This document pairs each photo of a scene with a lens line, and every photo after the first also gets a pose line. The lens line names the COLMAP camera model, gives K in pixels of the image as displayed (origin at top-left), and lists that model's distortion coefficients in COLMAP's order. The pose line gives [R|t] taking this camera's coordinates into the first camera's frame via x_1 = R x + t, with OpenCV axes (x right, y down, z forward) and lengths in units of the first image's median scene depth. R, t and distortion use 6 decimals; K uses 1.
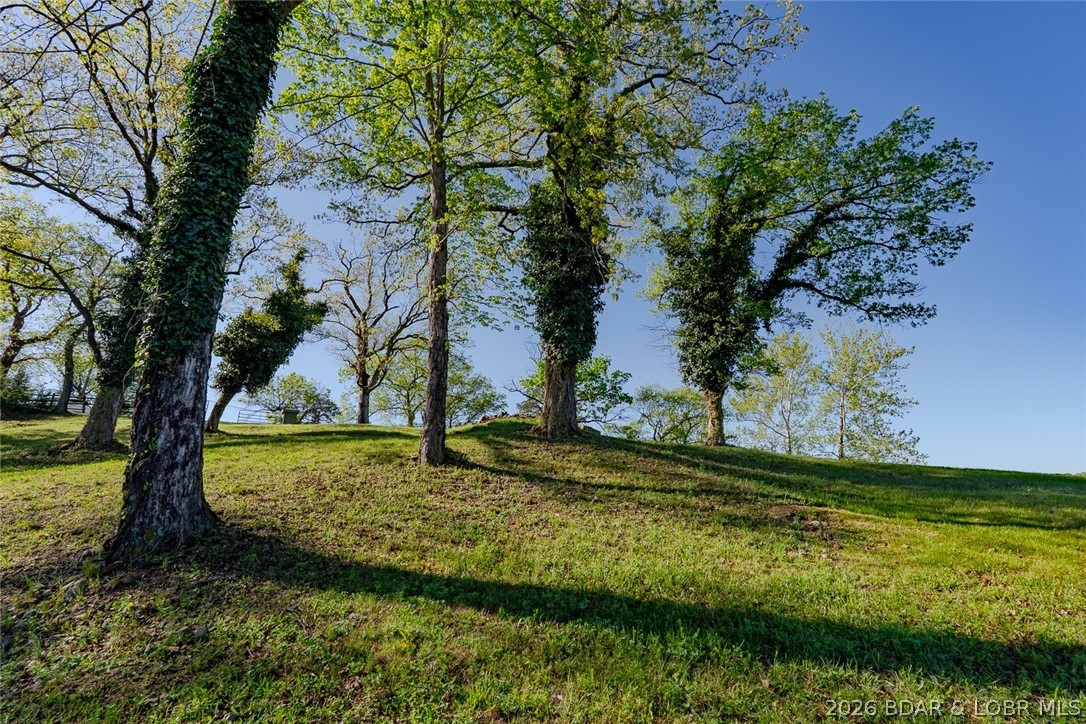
lens RADIAL K [[488.0, 0, 541.0], [0, 488.0, 362.5], [0, 0, 1]] dist [-0.001444, 0.000260]
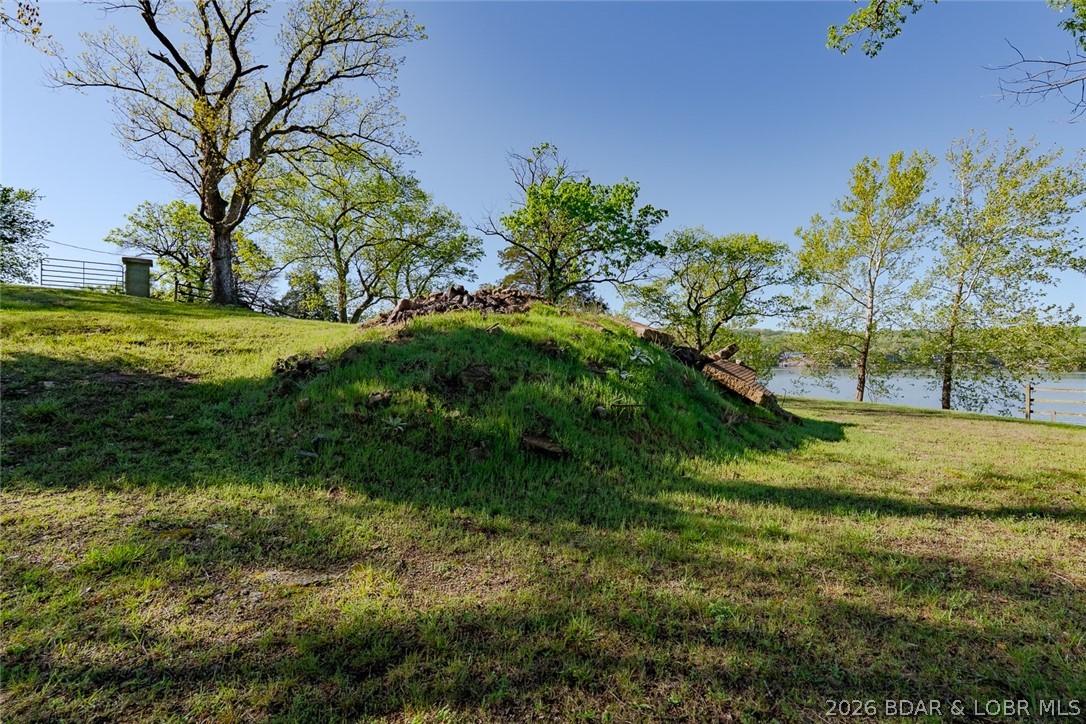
lens RADIAL K [[519.9, 0, 543.0], [0, 519.9, 362.0], [0, 0, 1]] dist [-0.002832, -0.000253]
pose [[0.999460, 0.013150, 0.030110, -0.003454], [-0.021486, 0.954896, 0.296161, 0.012156], [-0.024857, -0.296648, 0.954663, 0.238722]]
